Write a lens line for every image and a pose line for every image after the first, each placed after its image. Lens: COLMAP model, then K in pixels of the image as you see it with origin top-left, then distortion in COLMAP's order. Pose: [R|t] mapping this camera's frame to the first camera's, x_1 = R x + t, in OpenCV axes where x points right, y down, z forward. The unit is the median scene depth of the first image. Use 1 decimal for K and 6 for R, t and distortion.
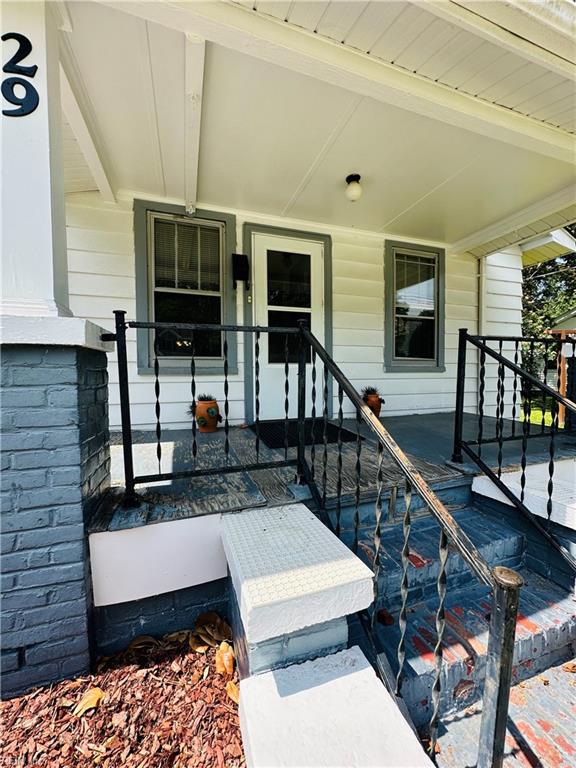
lens RADIAL K [[308.4, 0, 290.5], [0, 308.4, 383.6], [0, 0, 1]] dist [0.000299, 0.000257]
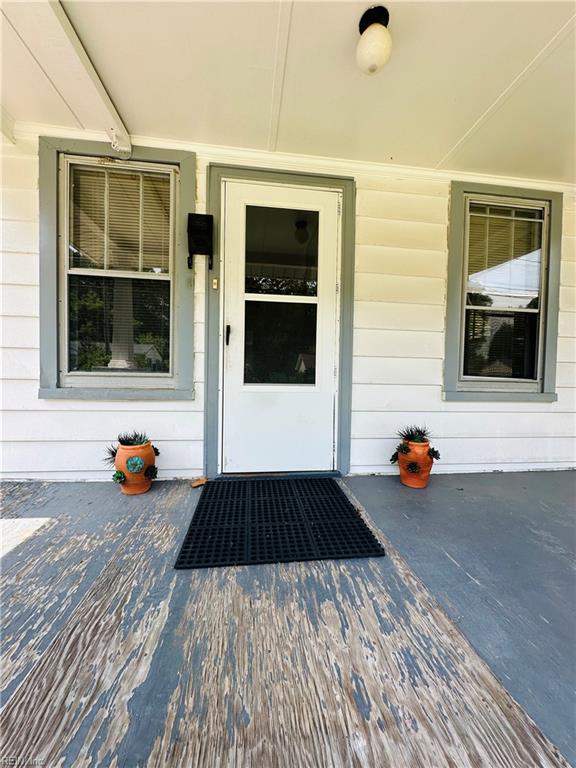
lens RADIAL K [[308.4, 0, 287.4], [0, 308.4, 384.4], [0, 0, 1]] dist [0.000299, 0.000257]
pose [[0.977877, 0.032084, -0.206704, 0.150493], [-0.032919, 0.999458, -0.000598, -0.068037], [0.206573, 0.007389, 0.978403, 0.398807]]
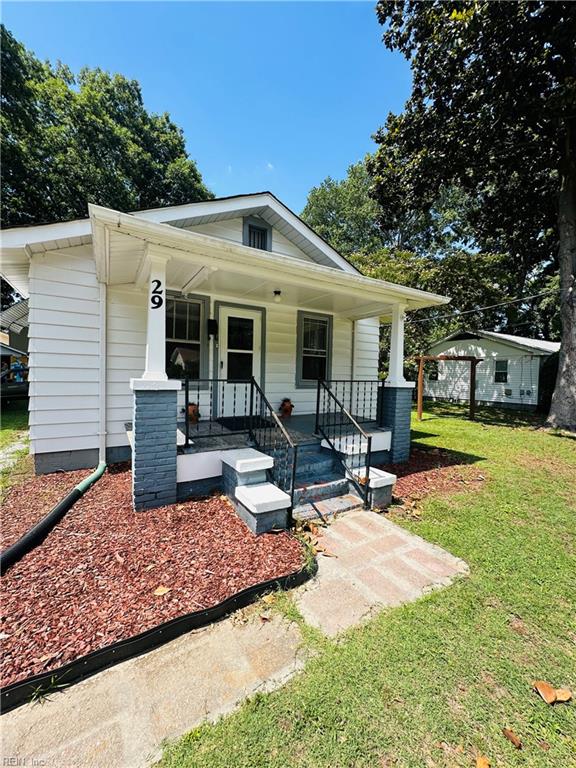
lens RADIAL K [[308.4, 0, 287.7], [0, 308.4, 385.1], [0, 0, 1]] dist [0.000299, 0.000257]
pose [[0.978498, 0.023926, 0.204865, -0.093388], [-0.025424, 0.999666, 0.004685, -0.073009], [-0.204685, -0.009792, 0.978779, -0.731260]]
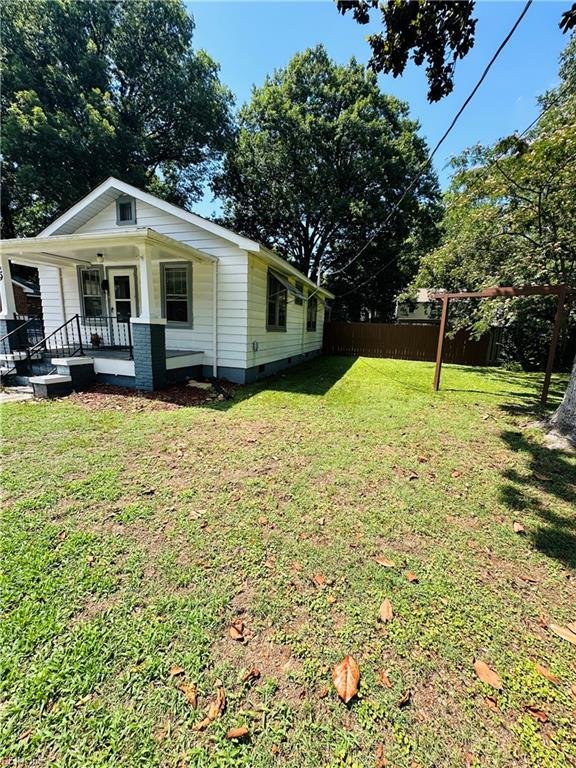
lens RADIAL K [[308.4, 0, 287.5], [0, 308.4, 389.1], [0, 0, 1]] dist [0.000299, 0.000257]
pose [[0.800990, 0.147200, -0.580299, 2.637474], [-0.056280, 0.983523, 0.171799, -0.042204], [0.596027, -0.104950, 0.796076, -0.247407]]
